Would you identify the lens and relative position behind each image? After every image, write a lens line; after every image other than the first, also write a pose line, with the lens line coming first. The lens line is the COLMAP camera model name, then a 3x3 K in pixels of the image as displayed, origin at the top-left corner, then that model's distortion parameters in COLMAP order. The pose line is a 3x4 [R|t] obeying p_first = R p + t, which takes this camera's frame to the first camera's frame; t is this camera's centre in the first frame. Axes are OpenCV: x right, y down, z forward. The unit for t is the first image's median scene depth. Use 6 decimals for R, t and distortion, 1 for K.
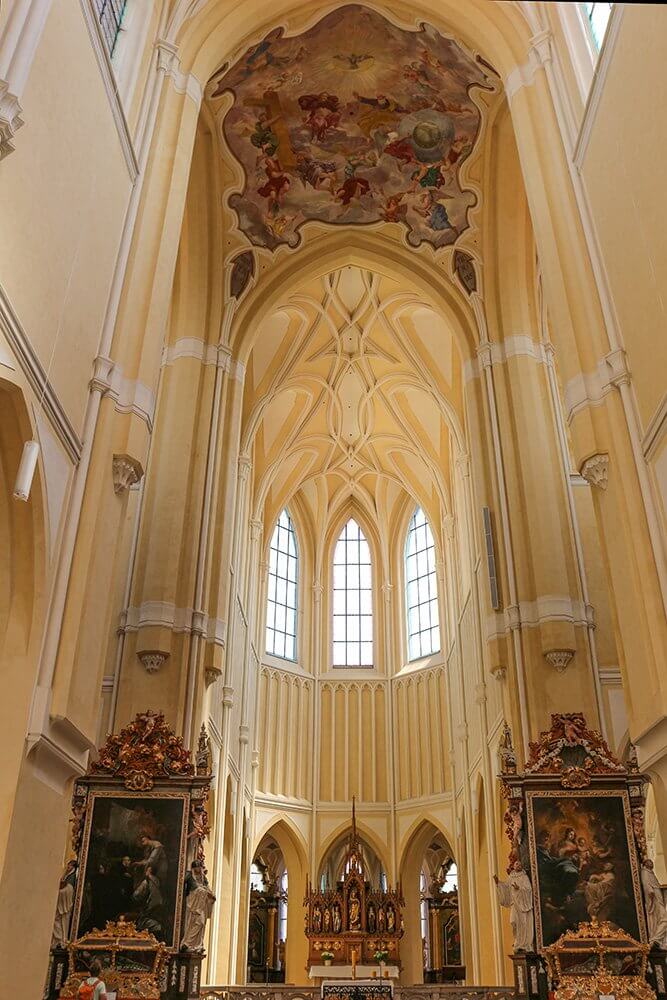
lens RADIAL K [[868.3, 0, 325.8], [0, 868.3, 503.3], [0, 0, 1]] dist [-0.129036, 0.062631]
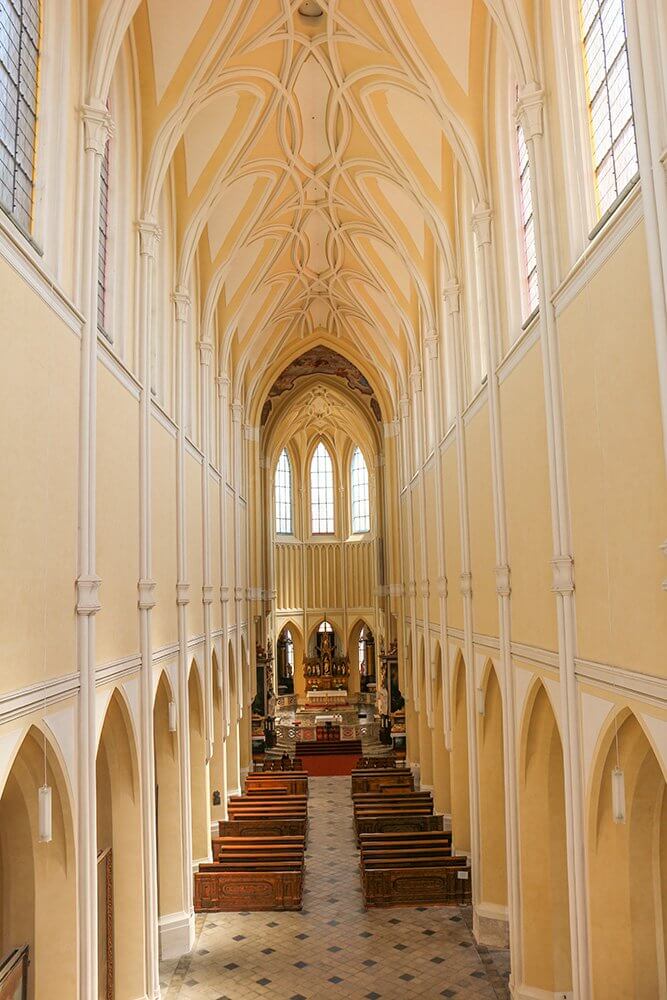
lens RADIAL K [[868.3, 0, 335.3], [0, 868.3, 497.0], [0, 0, 1]] dist [-0.129036, 0.062631]
pose [[0.998602, -0.030902, 0.042881, -0.021718], [0.011056, 0.915463, 0.402251, -0.696761], [-0.051687, -0.401214, 0.914525, -0.733754]]
